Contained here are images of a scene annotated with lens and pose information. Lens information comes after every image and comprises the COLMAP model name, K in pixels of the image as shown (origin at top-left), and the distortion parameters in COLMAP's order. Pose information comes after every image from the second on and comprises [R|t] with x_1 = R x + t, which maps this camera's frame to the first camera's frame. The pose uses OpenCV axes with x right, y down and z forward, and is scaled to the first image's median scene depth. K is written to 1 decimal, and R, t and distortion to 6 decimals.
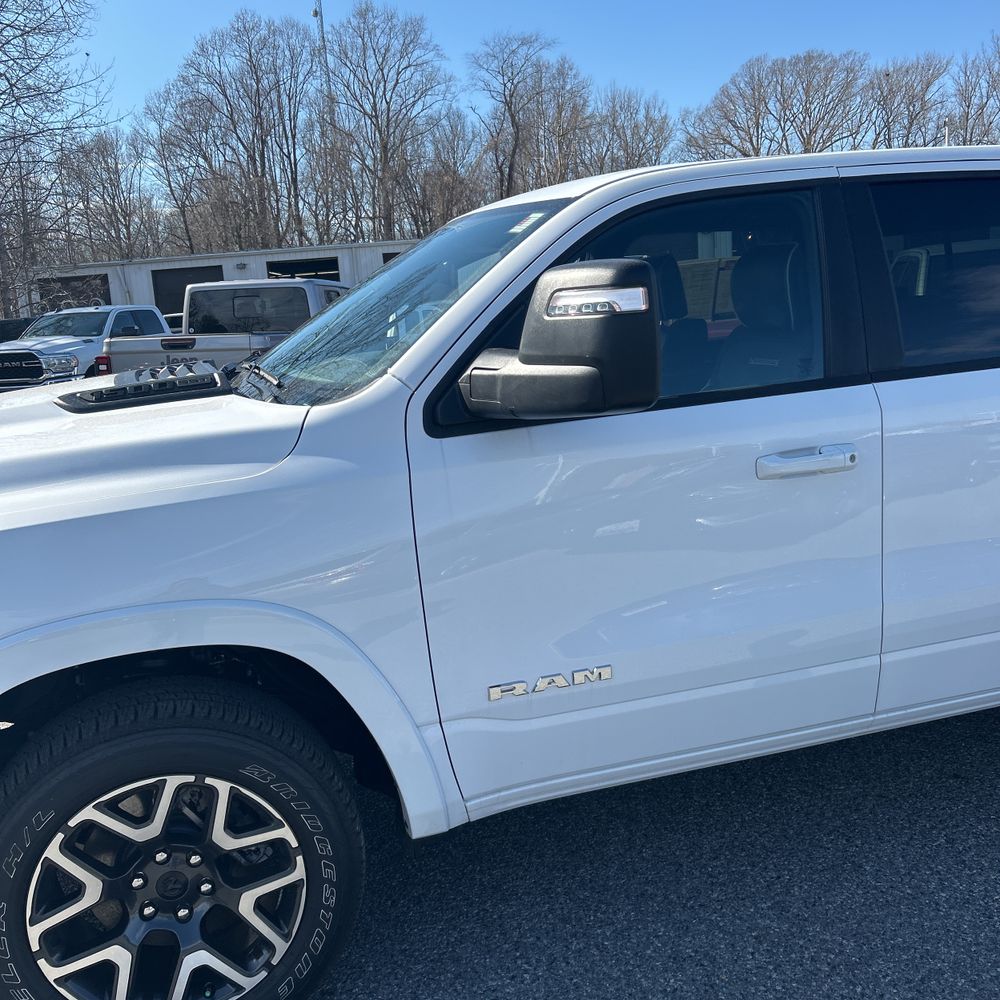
lens RADIAL K [[1029.5, 0, 495.5], [0, 1029.5, 494.3], [0, 0, 1]] dist [0.028395, -0.006702]
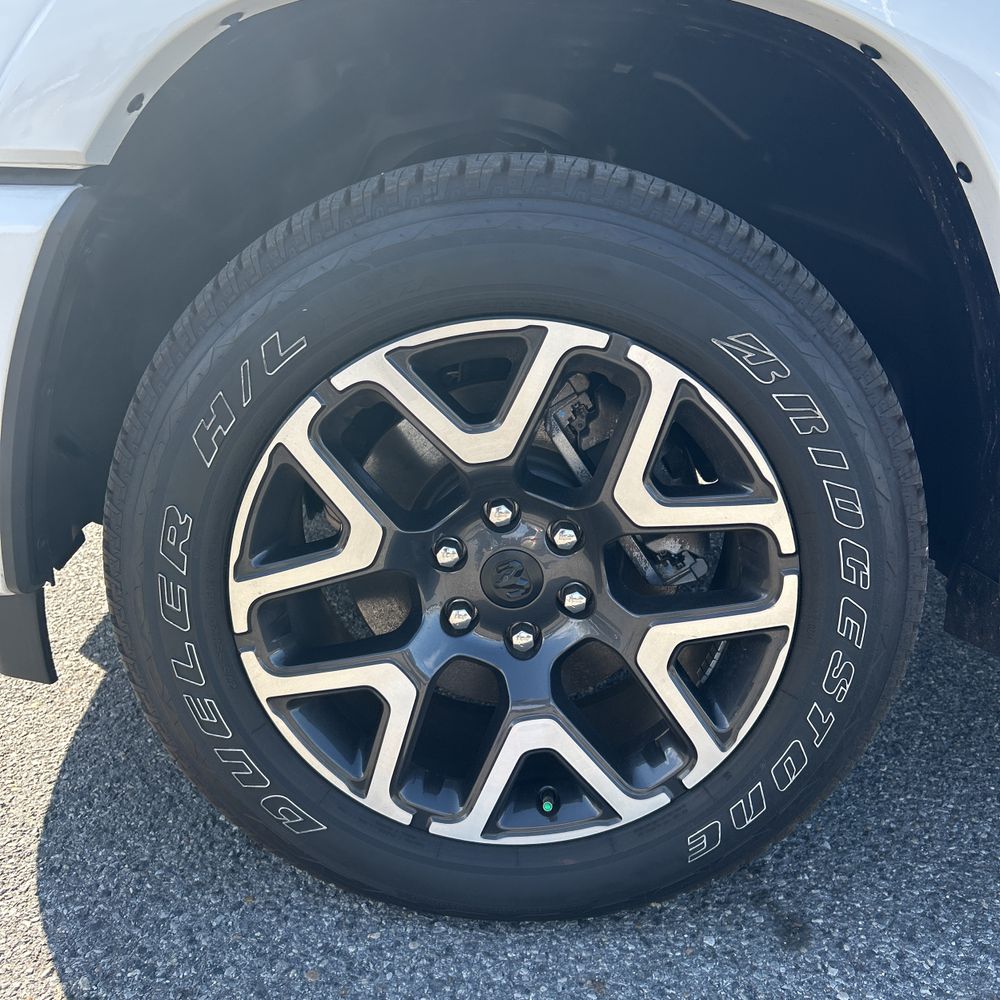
lens RADIAL K [[1029.5, 0, 495.5], [0, 1029.5, 494.3], [0, 0, 1]] dist [0.028395, -0.006702]
pose [[0.949371, 0.186742, -0.252631, -0.196086], [-0.154439, 0.977697, 0.142331, 0.259842], [0.273576, -0.096109, 0.957037, 0.518023]]
